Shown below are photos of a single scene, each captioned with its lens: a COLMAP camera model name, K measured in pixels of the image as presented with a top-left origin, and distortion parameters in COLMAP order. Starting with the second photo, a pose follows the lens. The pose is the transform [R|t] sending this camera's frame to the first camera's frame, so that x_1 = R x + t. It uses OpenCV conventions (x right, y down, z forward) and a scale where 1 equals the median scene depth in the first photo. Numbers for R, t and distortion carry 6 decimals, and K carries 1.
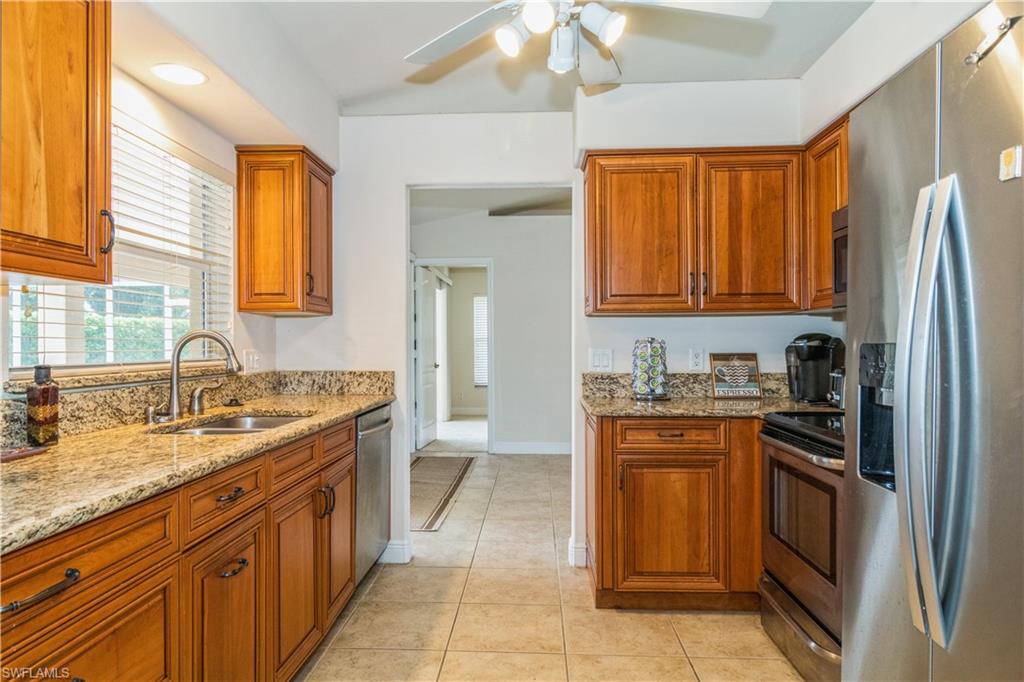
lens RADIAL K [[642.3, 0, 492.9], [0, 642.3, 341.7], [0, 0, 1]] dist [0.003497, 0.002112]
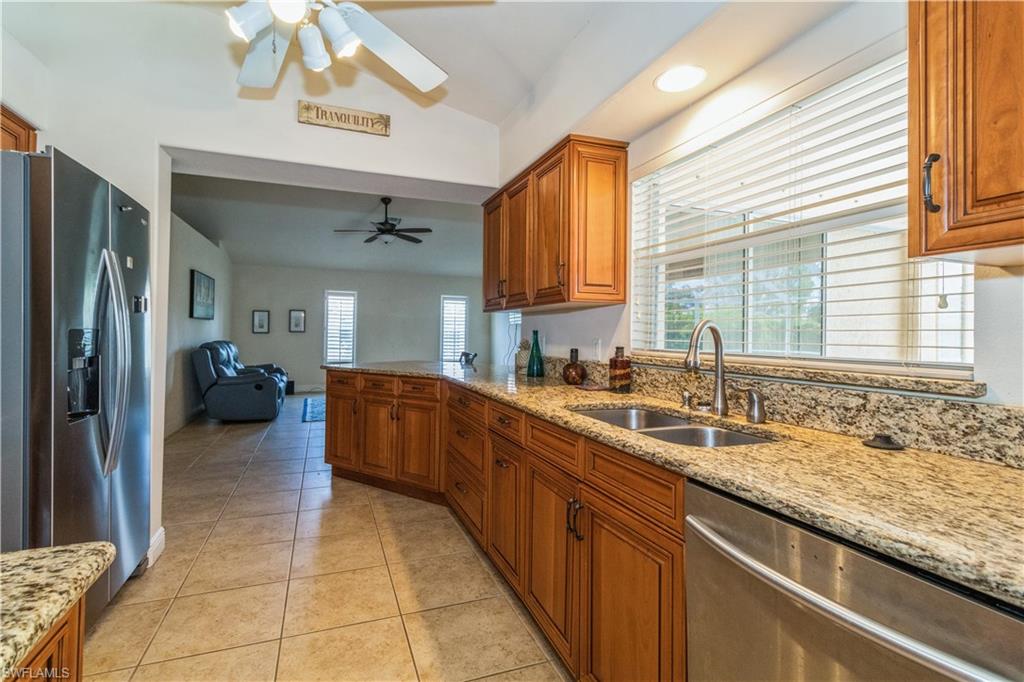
lens RADIAL K [[477.5, 0, 502.5], [0, 477.5, 334.3], [0, 0, 1]] dist [0.003870, 0.000463]
pose [[-0.911396, -0.008468, -0.411443, 0.069916], [-0.008209, 0.999963, -0.002396, 0.004906], [0.411448, 0.001194, -0.911432, 1.182102]]
